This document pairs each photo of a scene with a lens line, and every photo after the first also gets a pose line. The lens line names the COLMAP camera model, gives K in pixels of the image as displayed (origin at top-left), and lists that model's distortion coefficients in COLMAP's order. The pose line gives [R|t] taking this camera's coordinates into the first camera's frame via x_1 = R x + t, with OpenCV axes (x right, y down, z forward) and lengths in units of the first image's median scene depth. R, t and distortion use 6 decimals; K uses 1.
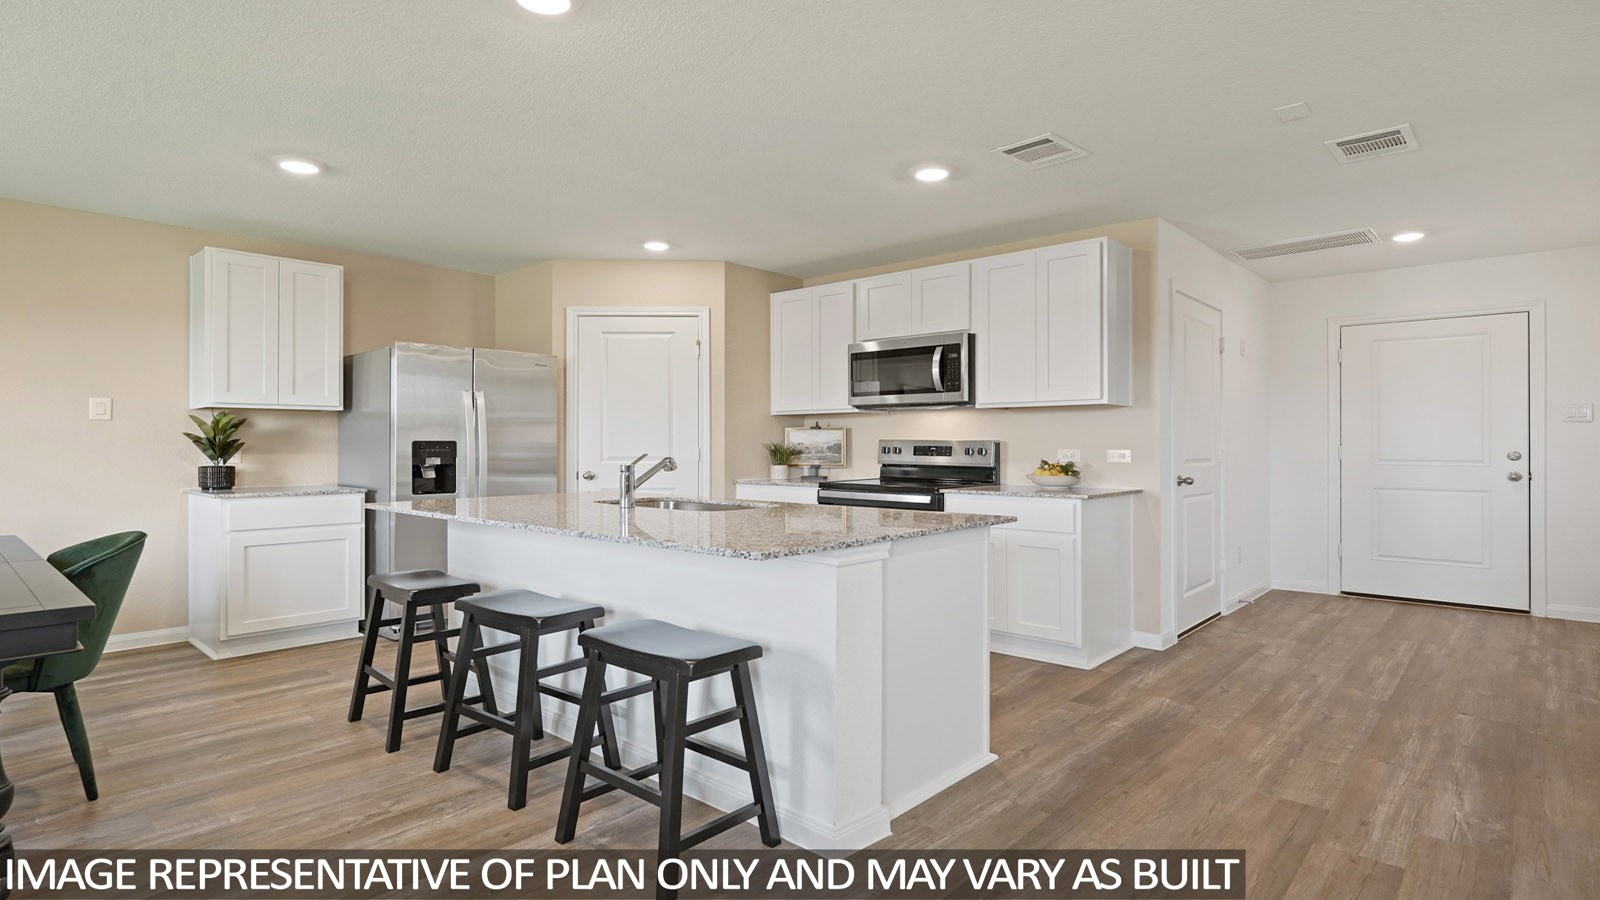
lens RADIAL K [[817.3, 0, 801.4], [0, 817.3, 442.3], [0, 0, 1]] dist [-0.002233, 0.000876]
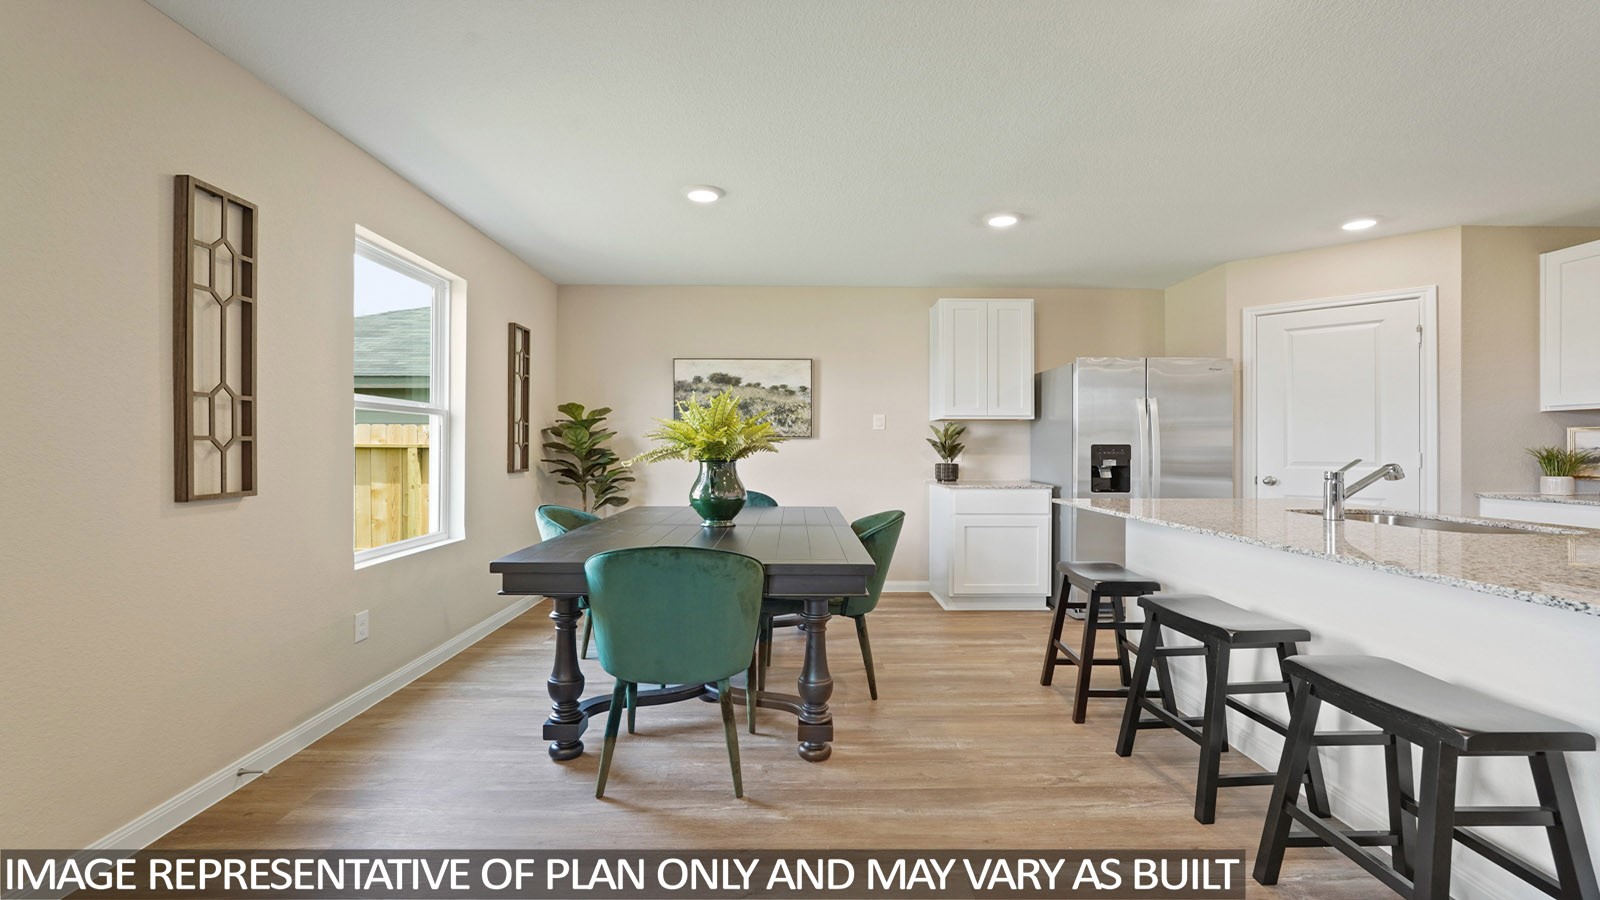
lens RADIAL K [[705.5, 0, 797.6], [0, 705.5, 453.2], [0, 0, 1]] dist [-0.010147, 0.000432]
pose [[0.677477, 0.009050, -0.735489, -0.043974], [-0.001551, 0.999940, 0.010876, 0.000369], [0.735543, -0.006228, 0.677450, 0.053164]]
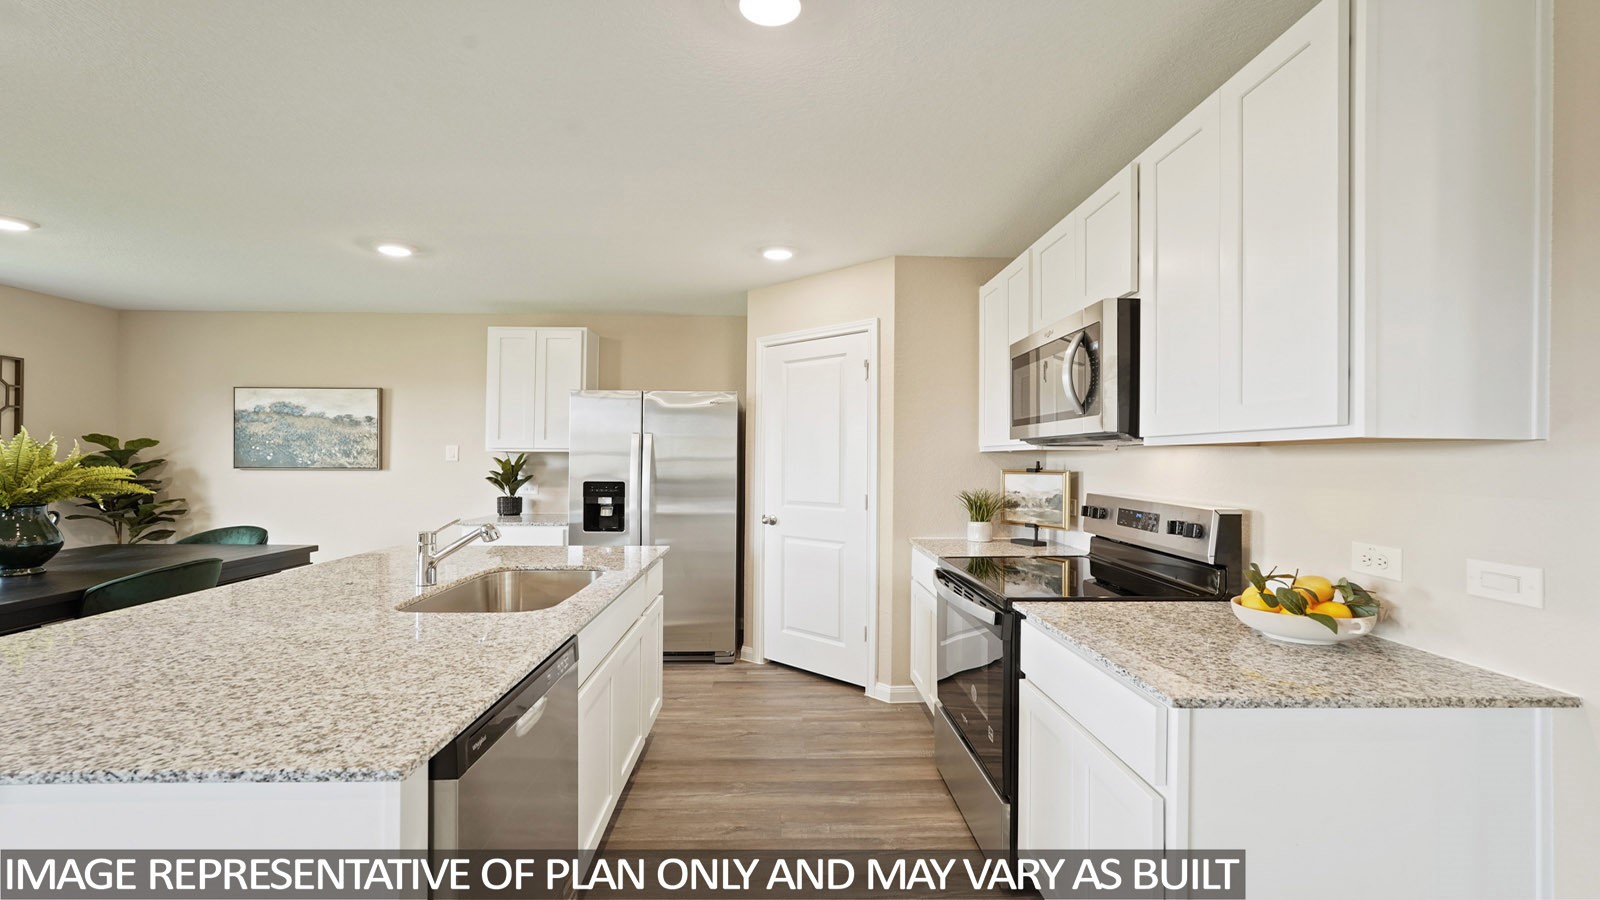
lens RADIAL K [[705.5, 0, 797.6], [0, 705.5, 453.2], [0, 0, 1]] dist [-0.010147, 0.000432]
pose [[0.682656, -0.001557, -0.730738, 0.488298], [-0.004184, 0.999973, -0.006039, -0.042475], [0.730728, 0.007180, 0.682631, 0.702918]]
